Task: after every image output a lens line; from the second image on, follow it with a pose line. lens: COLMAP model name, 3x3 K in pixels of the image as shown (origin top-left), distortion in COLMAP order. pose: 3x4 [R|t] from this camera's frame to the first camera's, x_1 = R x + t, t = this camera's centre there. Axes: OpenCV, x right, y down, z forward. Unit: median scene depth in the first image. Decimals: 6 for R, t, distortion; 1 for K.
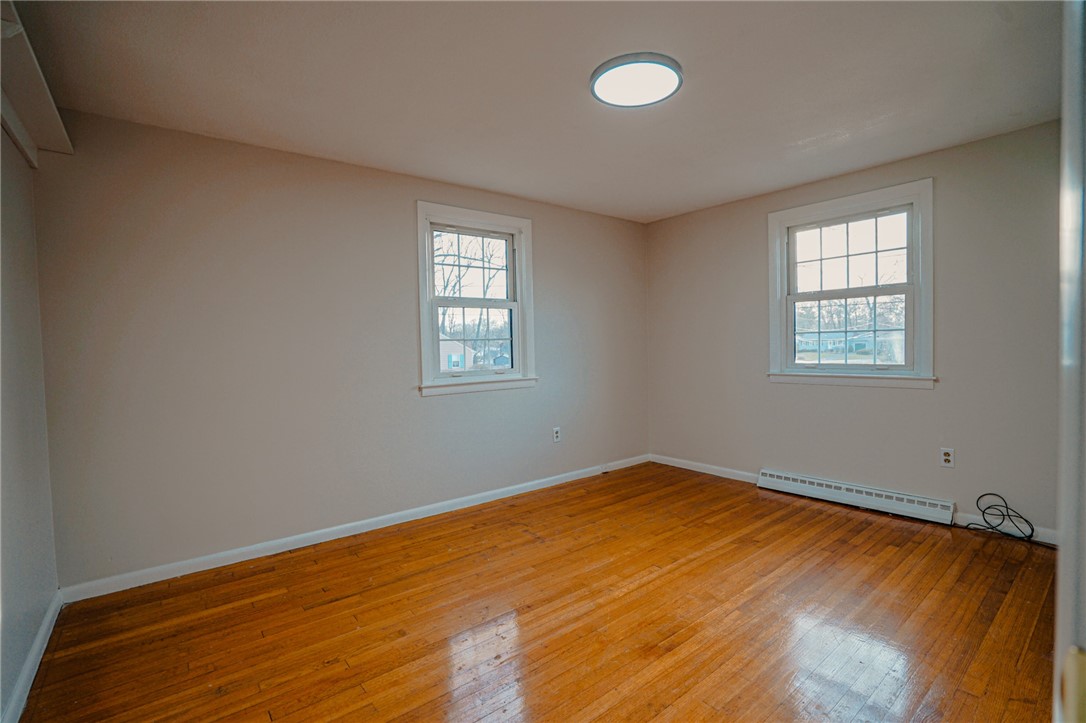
lens RADIAL K [[497.5, 0, 550.9], [0, 497.5, 367.1], [0, 0, 1]] dist [-0.055533, 0.018016]
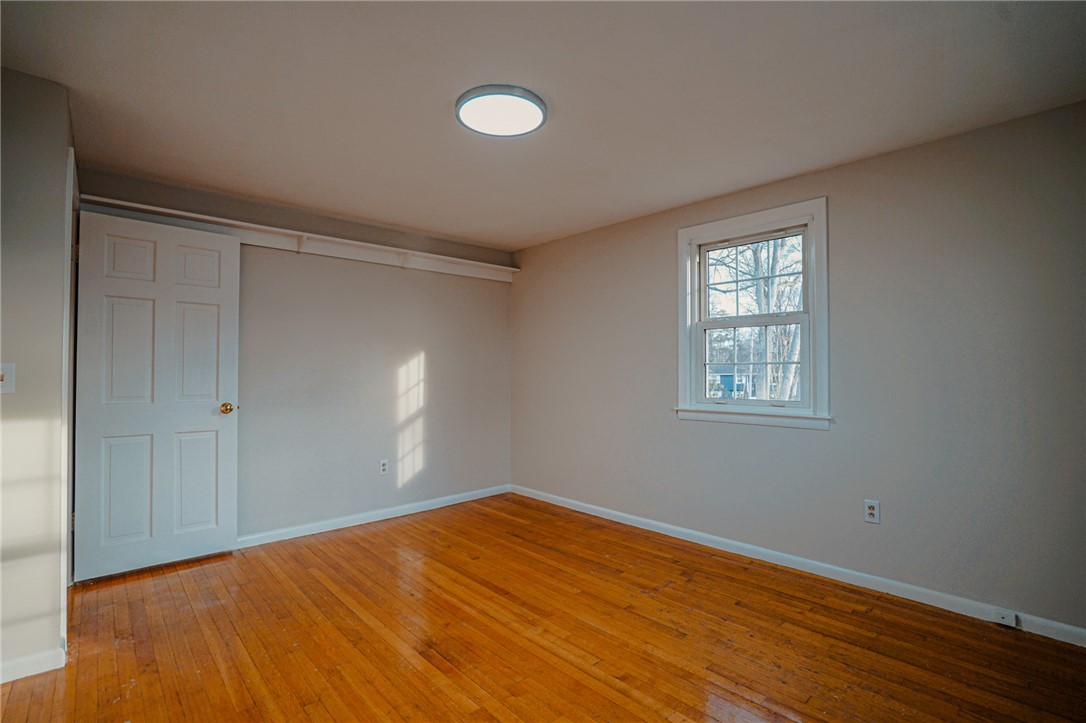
lens RADIAL K [[497.5, 0, 544.1], [0, 497.5, 364.5], [0, 0, 1]] dist [-0.055533, 0.018016]
pose [[0.067383, 0.010000, -0.997677, 0.784886], [-0.041548, 0.999111, 0.007209, -0.052317], [0.996862, 0.040965, 0.067738, 0.682247]]
